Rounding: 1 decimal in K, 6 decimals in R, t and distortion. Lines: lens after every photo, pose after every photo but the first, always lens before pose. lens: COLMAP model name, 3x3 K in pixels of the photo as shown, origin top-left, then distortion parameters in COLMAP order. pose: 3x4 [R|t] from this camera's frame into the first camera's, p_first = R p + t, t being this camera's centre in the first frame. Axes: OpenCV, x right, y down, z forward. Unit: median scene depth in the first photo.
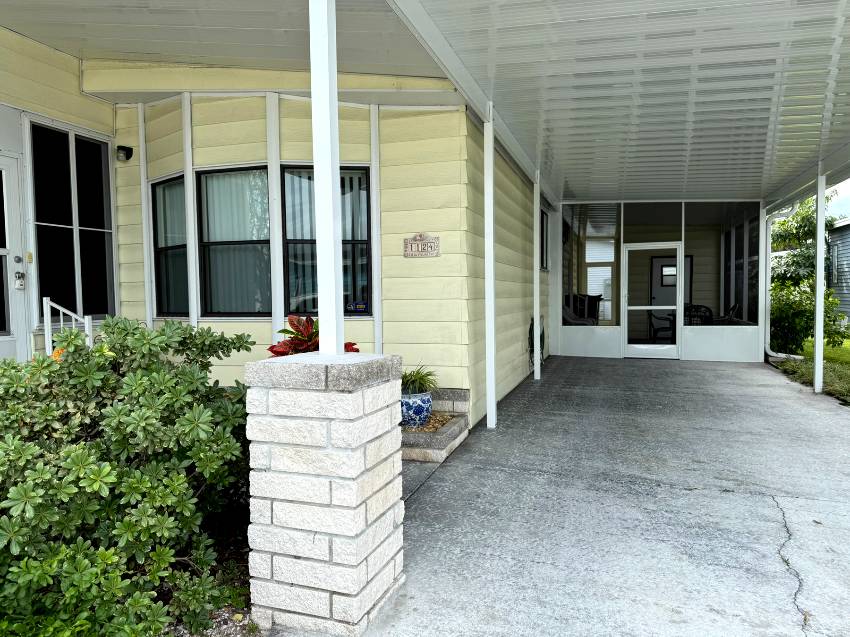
lens RADIAL K [[595.9, 0, 426.4], [0, 595.9, 321.7], [0, 0, 1]] dist [-0.003665, -0.001946]
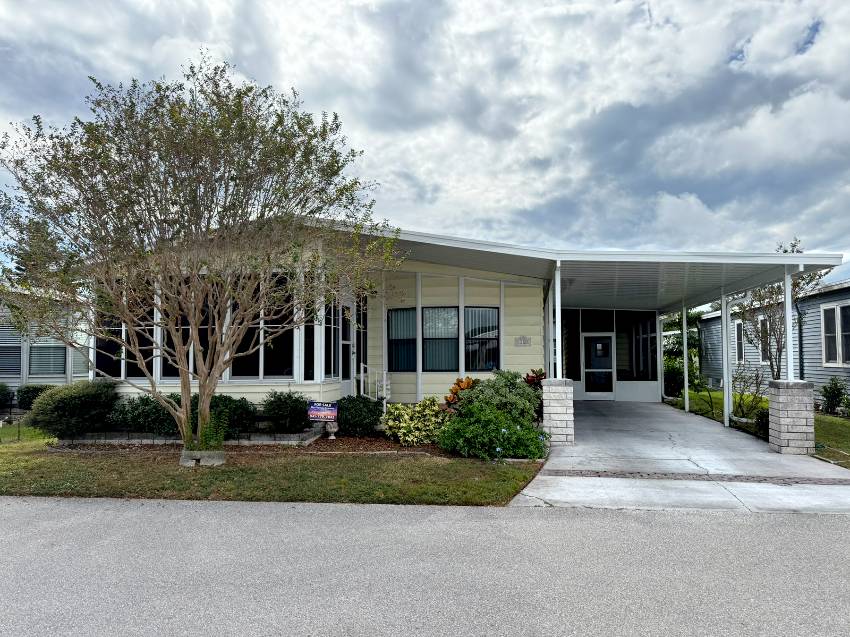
lens RADIAL K [[595.9, 0, 424.7], [0, 595.9, 319.2], [0, 0, 1]] dist [-0.003665, -0.001946]
pose [[0.990072, 0.018714, 0.139306, -0.439166], [-0.002890, 0.993598, -0.112934, 0.031105], [-0.140528, 0.111411, 0.983788, -0.773114]]
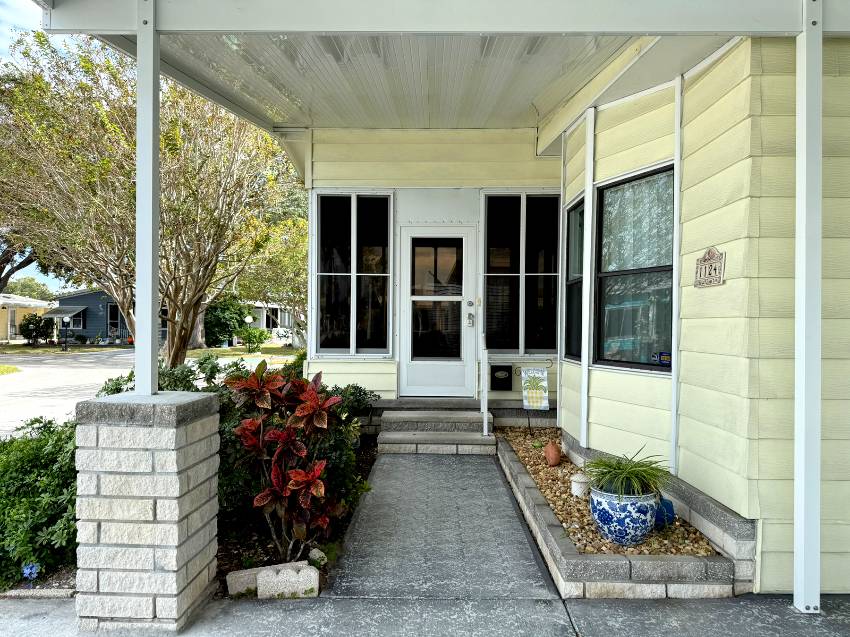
lens RADIAL K [[595.9, 0, 425.4], [0, 595.9, 319.9], [0, 0, 1]] dist [-0.003665, -0.001946]
pose [[0.262817, 0.006430, -0.964824, 0.315015], [-0.063235, 0.997943, -0.010574, -0.029315], [0.962771, 0.063790, 0.262683, 0.332331]]
